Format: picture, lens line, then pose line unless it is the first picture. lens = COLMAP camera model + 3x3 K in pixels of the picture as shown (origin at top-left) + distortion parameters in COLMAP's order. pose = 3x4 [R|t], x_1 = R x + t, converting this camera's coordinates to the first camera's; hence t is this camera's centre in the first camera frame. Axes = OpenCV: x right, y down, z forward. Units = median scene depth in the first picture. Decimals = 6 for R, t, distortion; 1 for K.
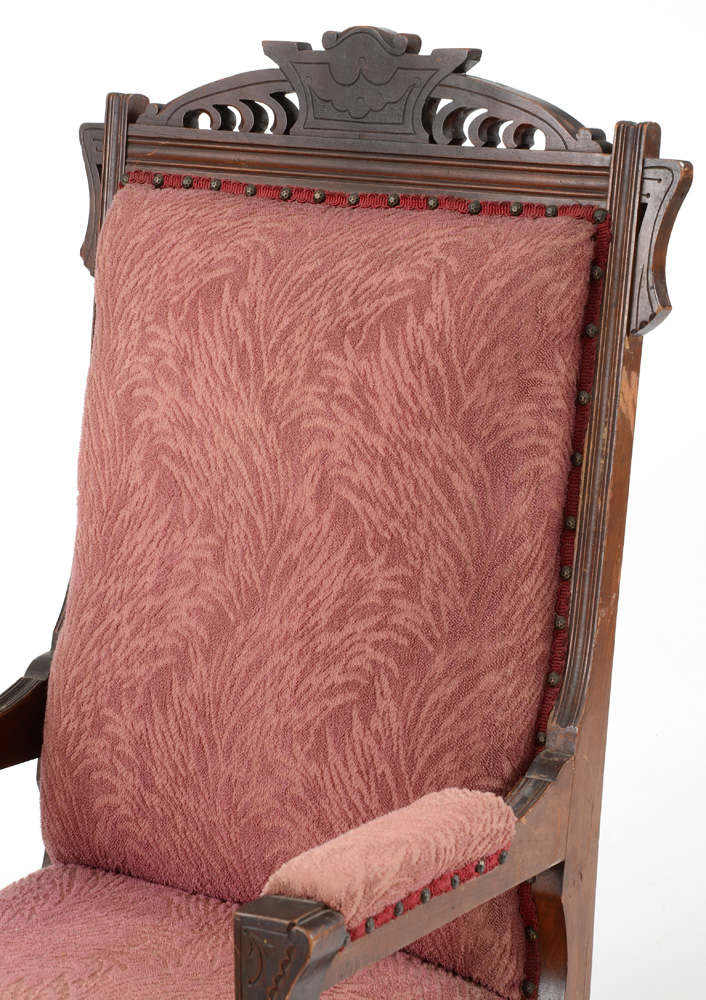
lens RADIAL K [[3138.4, 0, 340.8], [0, 3138.4, 469.0], [0, 0, 1]] dist [0.738952, 1.395656]
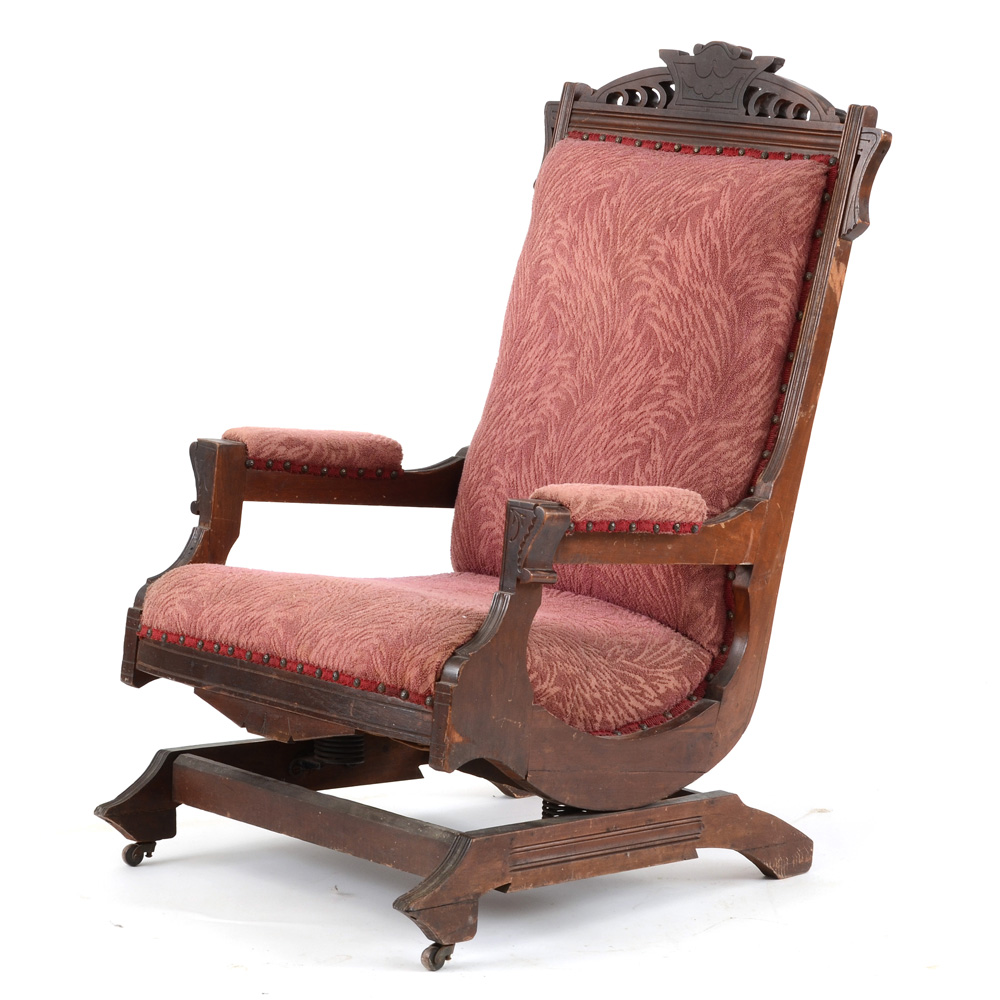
lens RADIAL K [[4266.0, 0, 500.0], [0, 4266.0, 500.0], [0, 0, 1]] dist [0.353543, 4.590915]
pose [[0.972336, 0.119259, -0.200847, 0.365469], [-0.143069, 0.983748, -0.108495, 0.335892], [0.184644, 0.134229, 0.973596, -1.061805]]
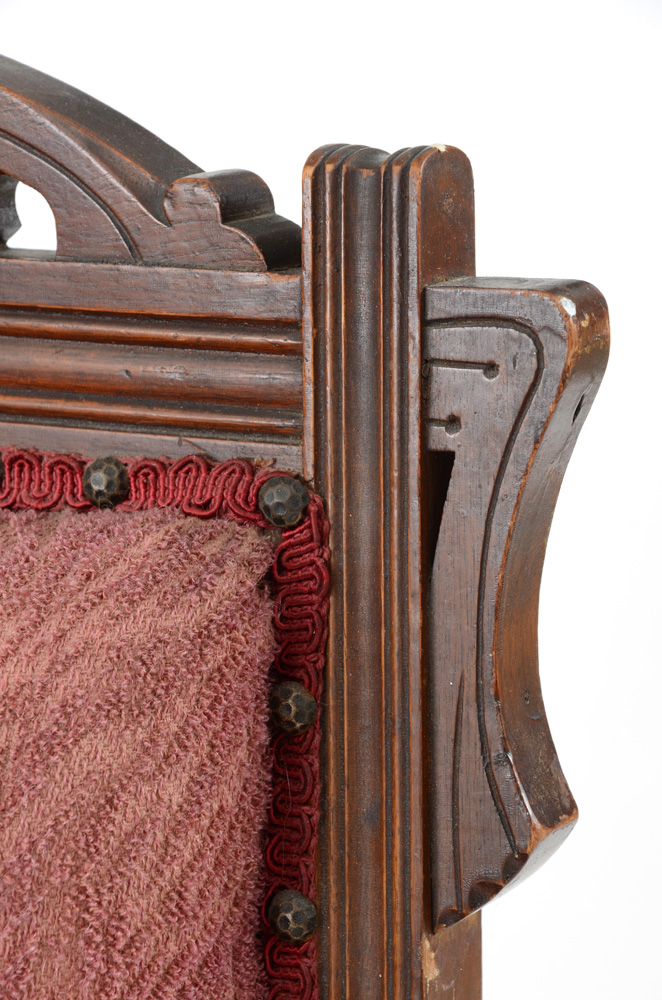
lens RADIAL K [[4262.1, 0, 331.0], [0, 4262.1, 500.0], [0, 0, 1]] dist [0.862209, 0.137742]
pose [[0.991606, -0.100126, 0.081802, 0.055972], [0.093636, 0.992415, 0.079652, -0.108031], [-0.089157, -0.071324, 0.993461, 0.637594]]
